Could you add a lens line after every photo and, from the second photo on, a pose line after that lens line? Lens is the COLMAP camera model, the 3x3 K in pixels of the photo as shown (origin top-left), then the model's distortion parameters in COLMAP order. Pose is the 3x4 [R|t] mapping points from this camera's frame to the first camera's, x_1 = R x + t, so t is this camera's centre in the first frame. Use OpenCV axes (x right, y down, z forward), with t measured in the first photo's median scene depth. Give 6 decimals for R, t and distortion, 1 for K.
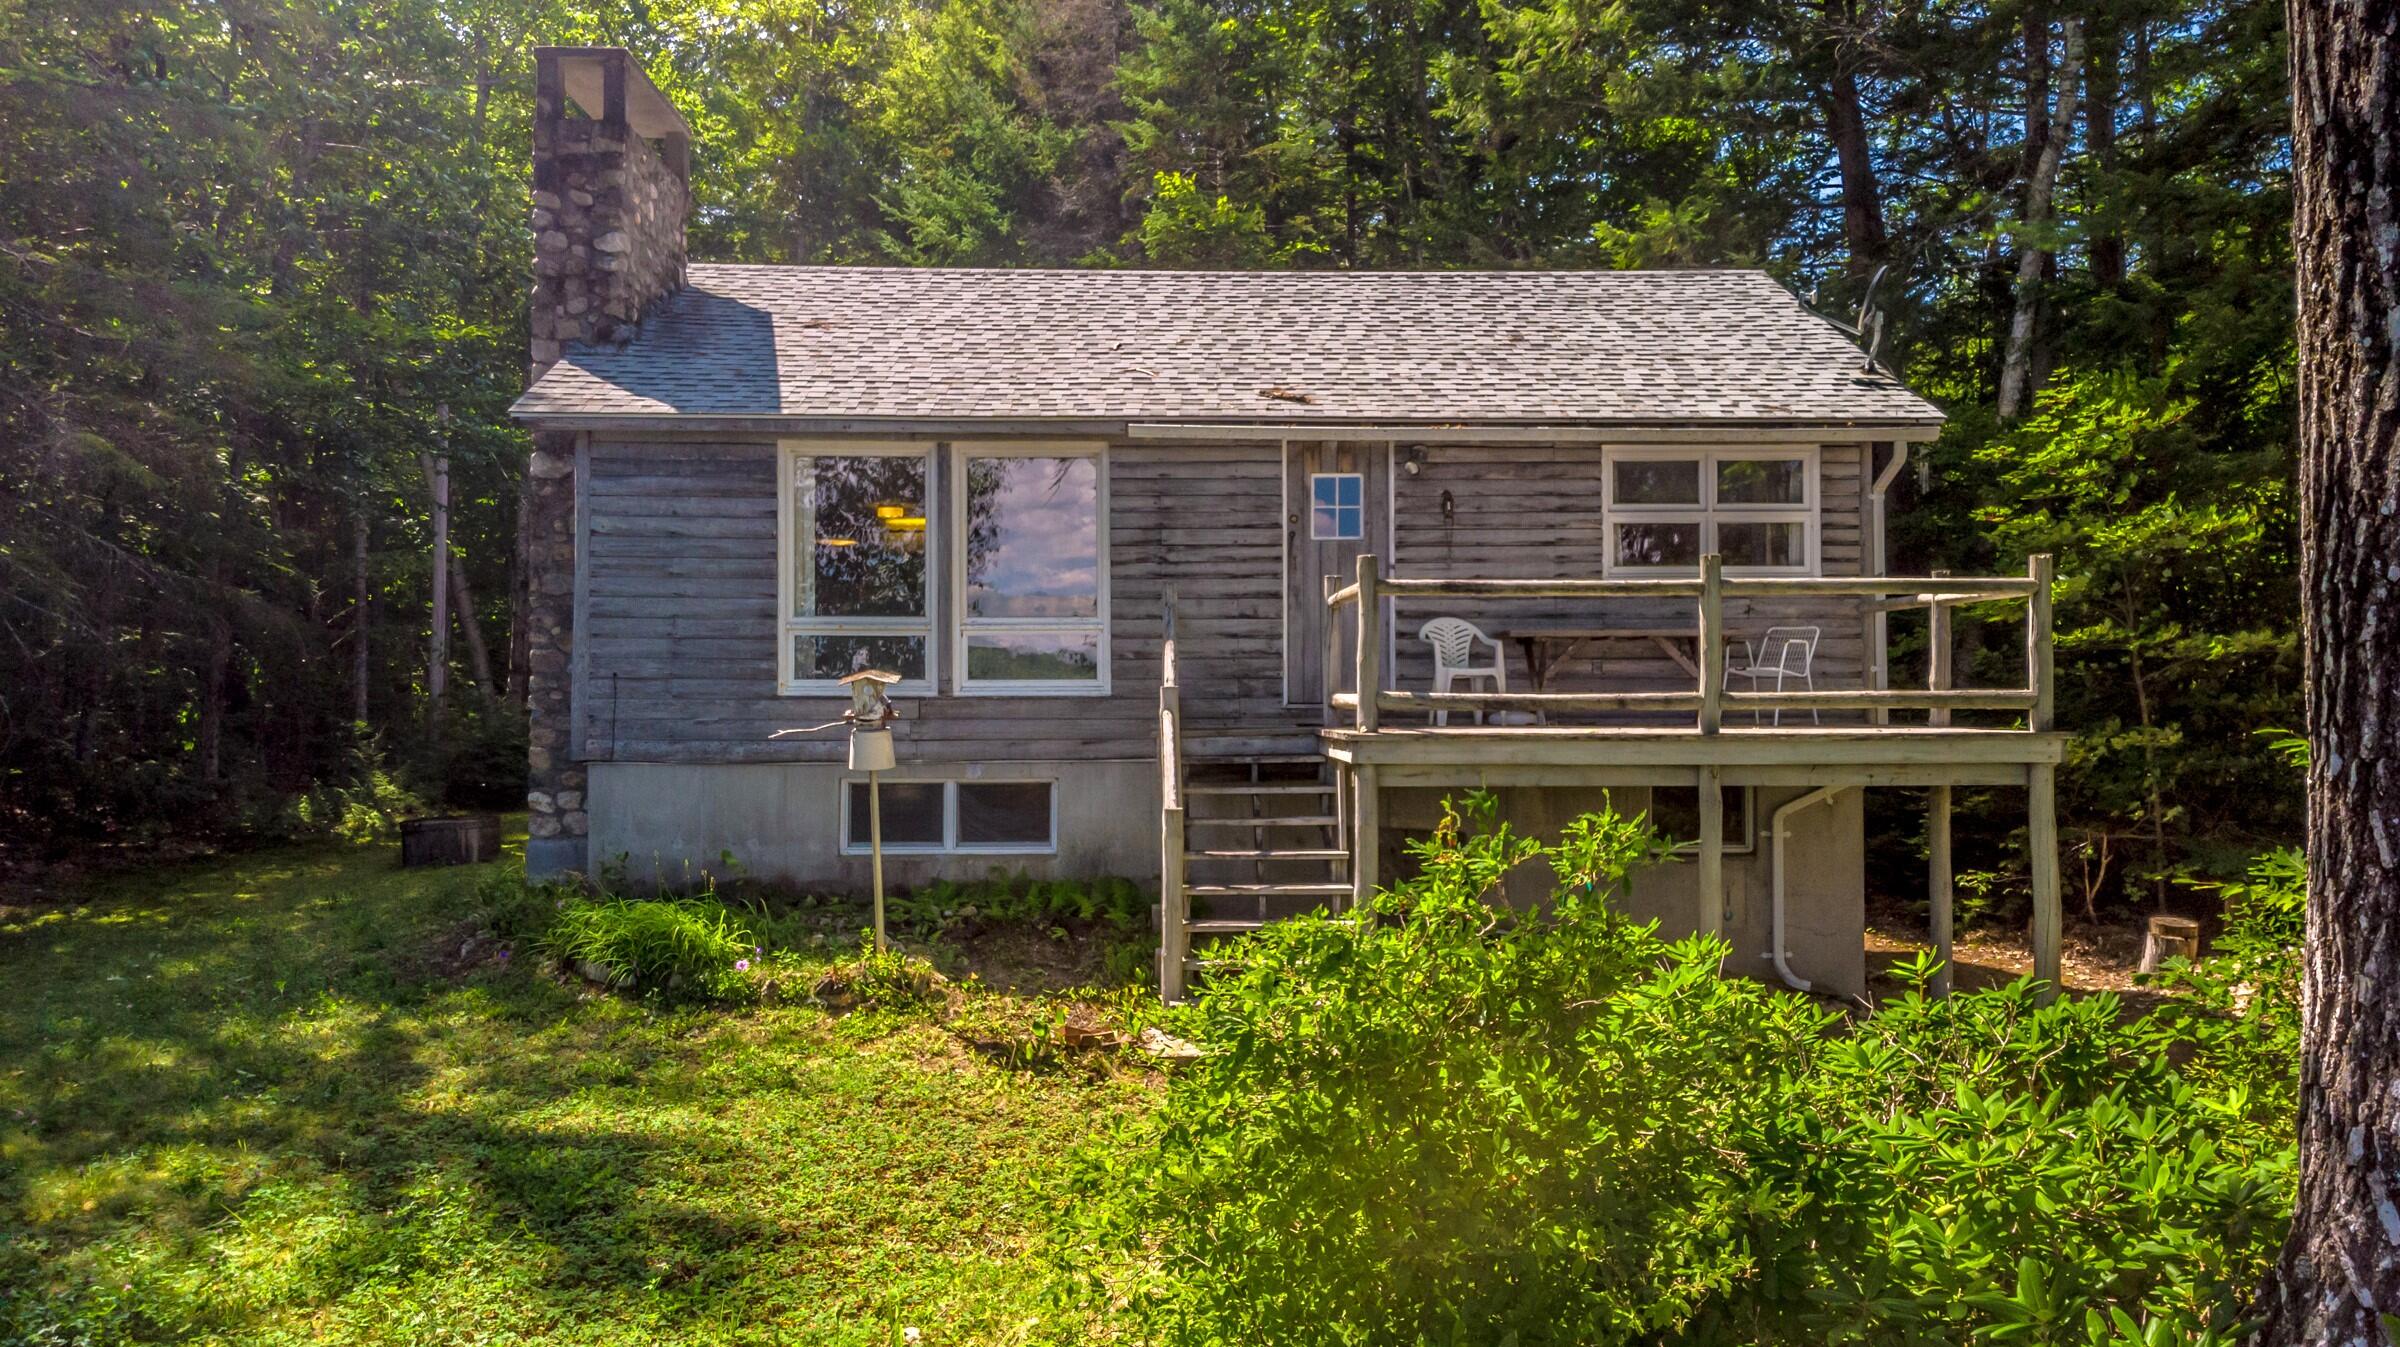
lens RADIAL K [[1710.4, 0, 1179.0], [0, 1710.4, 688.8], [0, 0, 1]] dist [-0.036656, 0.057119]
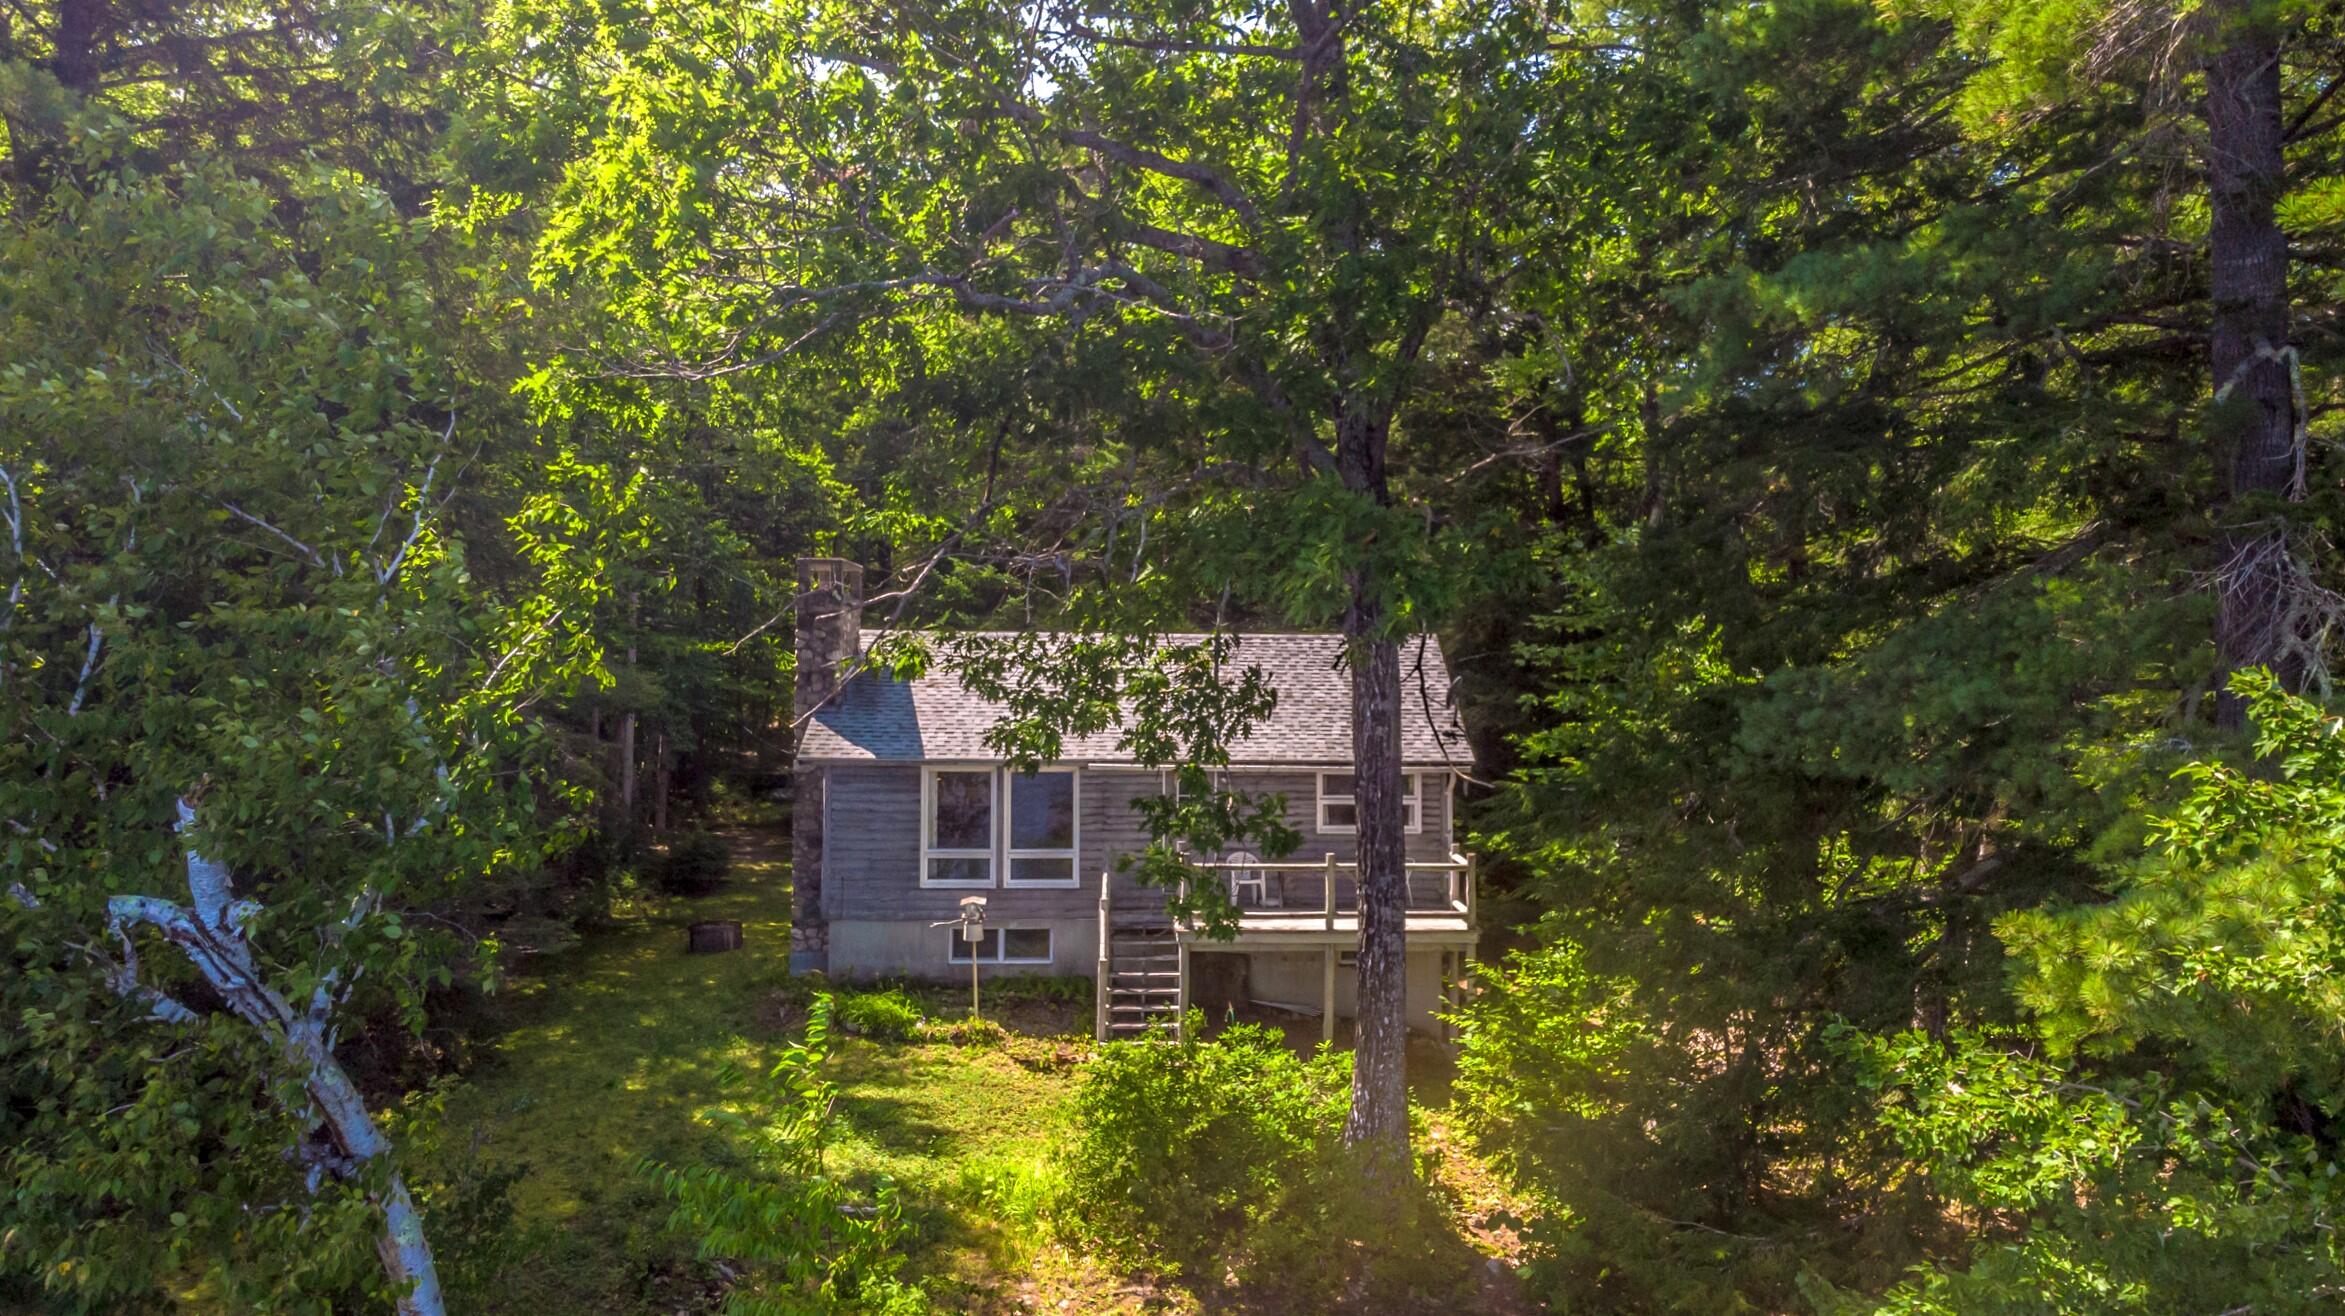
lens RADIAL K [[1671.2, 0, 1192.5], [0, 1671.2, 642.1], [0, 0, 1]] dist [-0.036656, 0.057119]
pose [[0.999849, 0.009191, 0.014763, 0.075000], [-0.008978, 0.999856, -0.014408, -0.305340], [-0.014893, 0.014273, 0.999787, -1.188710]]
